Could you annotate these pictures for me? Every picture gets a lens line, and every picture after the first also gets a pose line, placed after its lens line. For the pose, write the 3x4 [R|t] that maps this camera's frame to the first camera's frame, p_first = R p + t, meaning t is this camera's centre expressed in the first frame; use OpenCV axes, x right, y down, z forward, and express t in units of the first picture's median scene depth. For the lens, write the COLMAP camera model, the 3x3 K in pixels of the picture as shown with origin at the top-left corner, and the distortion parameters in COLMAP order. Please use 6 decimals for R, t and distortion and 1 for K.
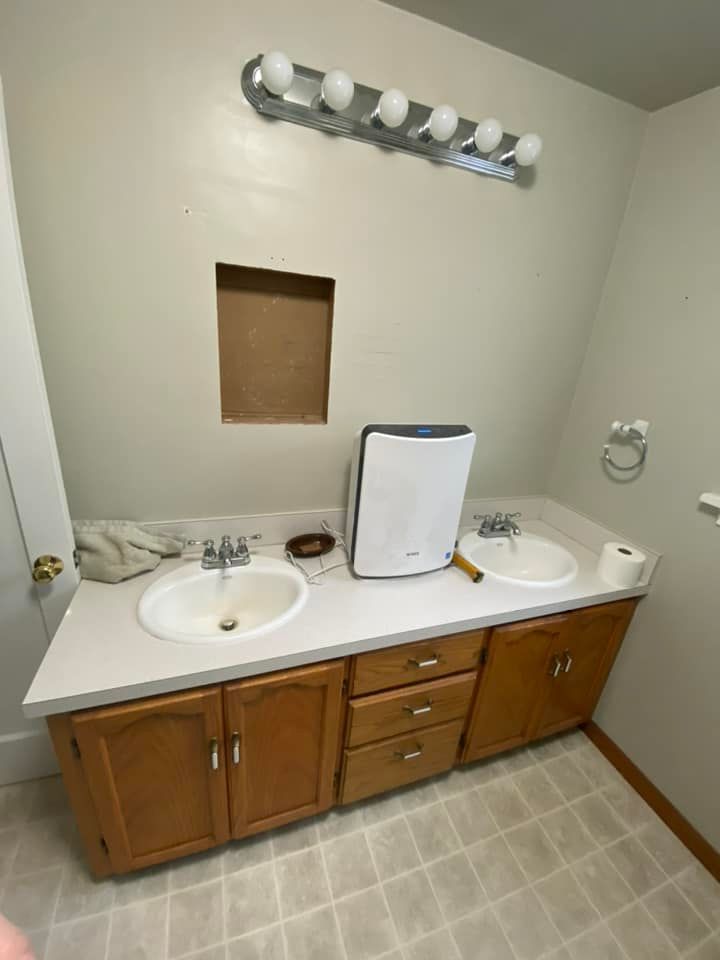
lens RADIAL K [[390.9, 0, 360.0], [0, 390.9, 480.0], [0, 0, 1]] dist [0.000080, -0.011301]
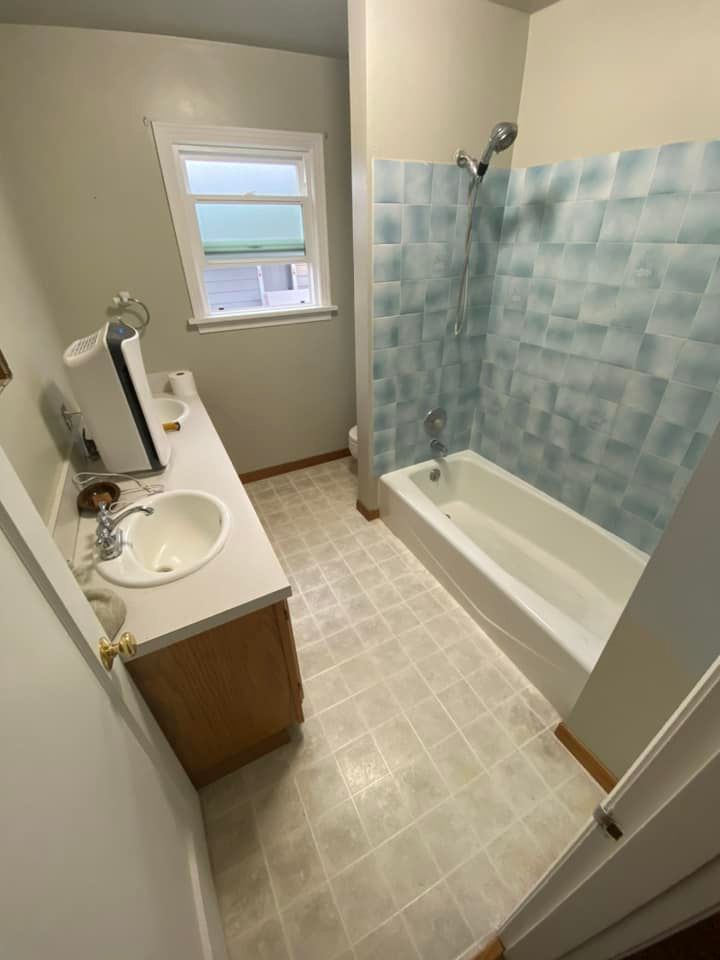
lens RADIAL K [[390.9, 0, 360.0], [0, 390.9, 480.0], [0, 0, 1]] dist [0.000080, -0.011301]
pose [[-0.137710, -0.593851, 0.792702, -1.144172], [0.353747, 0.718055, 0.599383, -0.245337], [-0.925148, 0.362956, 0.111190, 0.338834]]
